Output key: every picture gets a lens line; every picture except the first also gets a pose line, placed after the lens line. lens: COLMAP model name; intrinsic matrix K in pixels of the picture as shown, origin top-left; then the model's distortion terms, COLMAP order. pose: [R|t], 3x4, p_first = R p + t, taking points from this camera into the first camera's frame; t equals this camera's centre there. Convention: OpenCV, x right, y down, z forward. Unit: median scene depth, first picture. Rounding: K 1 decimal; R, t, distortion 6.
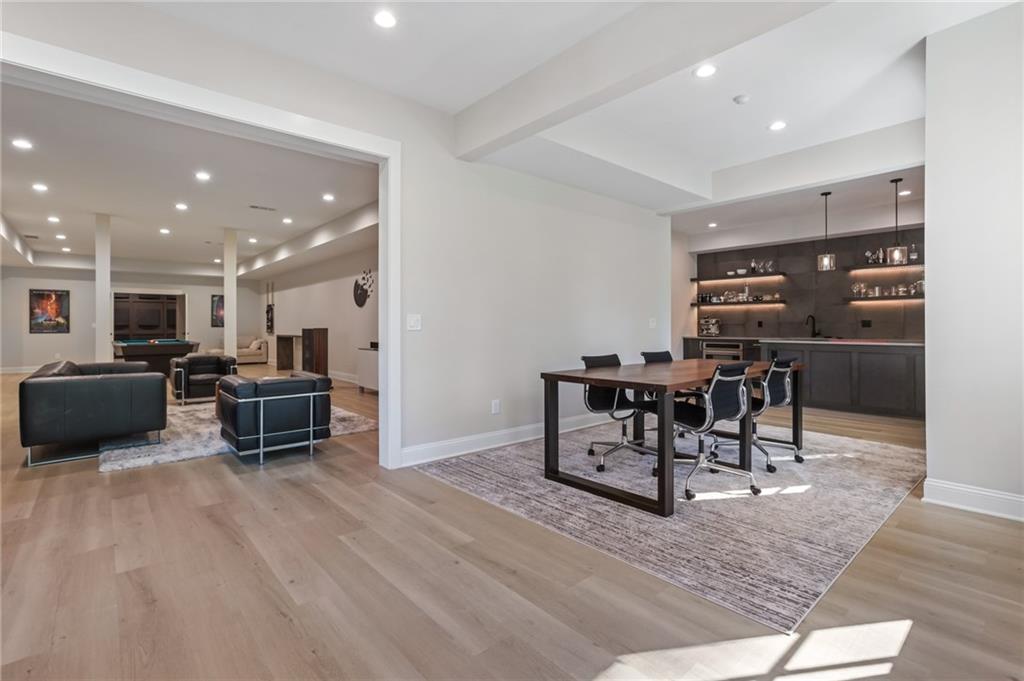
lens RADIAL K [[477.1, 0, 507.3], [0, 477.1, 324.7], [0, 0, 1]] dist [-0.001487, 0.000473]
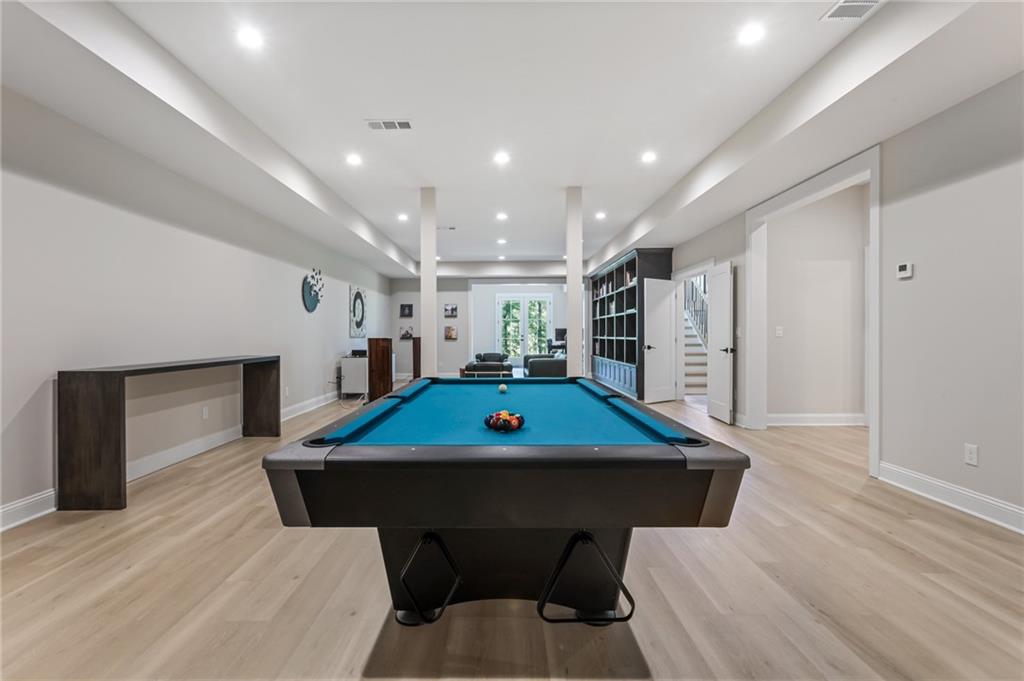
lens RADIAL K [[477.1, 0, 507.3], [0, 477.1, 324.7], [0, 0, 1]] dist [-0.001487, 0.000473]
pose [[-0.756927, 0.011277, 0.653402, -1.010863], [0.001775, 0.999883, -0.015201, -0.002830], [-0.653497, -0.010347, -0.756858, 1.304521]]
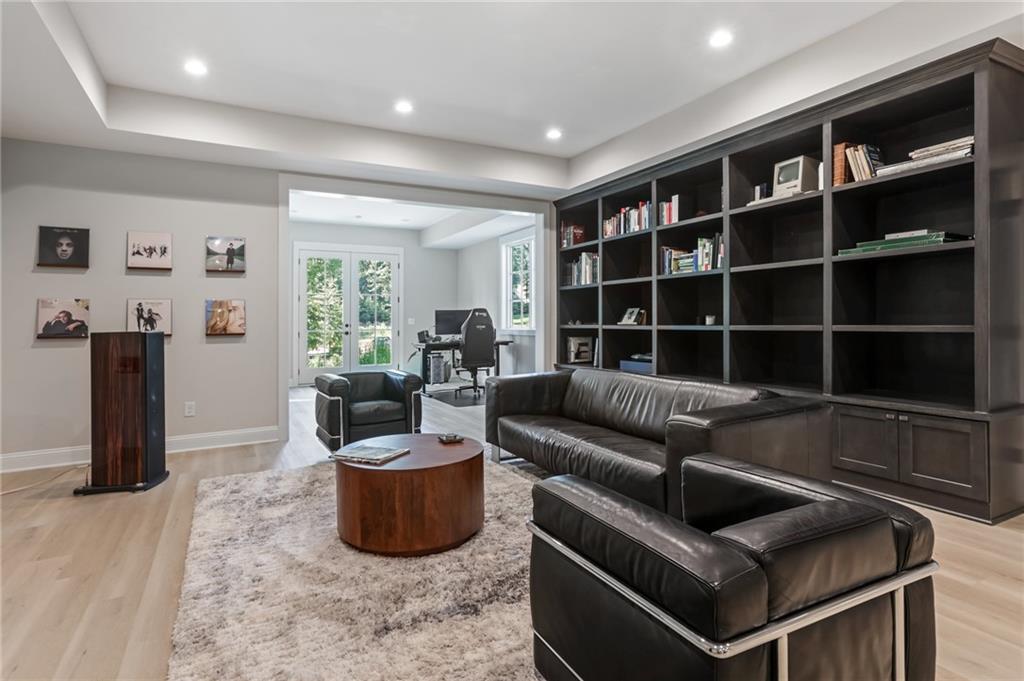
lens RADIAL K [[531.4, 0, 514.9], [0, 531.4, 318.3], [0, 0, 1]] dist [0.003597, 0.000494]
pose [[-0.976552, 0.007317, 0.215158, -0.441151], [0.007112, 0.999973, -0.001728, 0.001990], [-0.215165, -0.000157, -0.976578, 0.872686]]
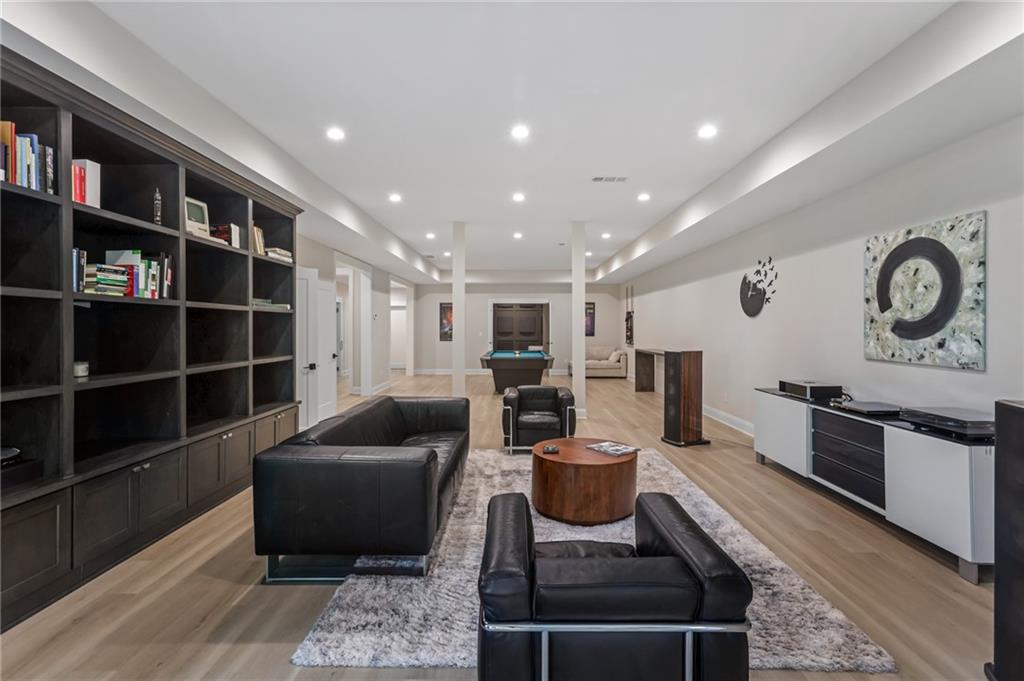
lens RADIAL K [[477.1, 0, 507.3], [0, 477.1, 324.7], [0, 0, 1]] dist [-0.001487, 0.000473]
pose [[0.747601, 0.000766, -0.664147, -0.119590], [-0.001780, 0.999998, -0.000850, -0.024020], [0.664145, 0.001817, 0.747601, 0.280545]]
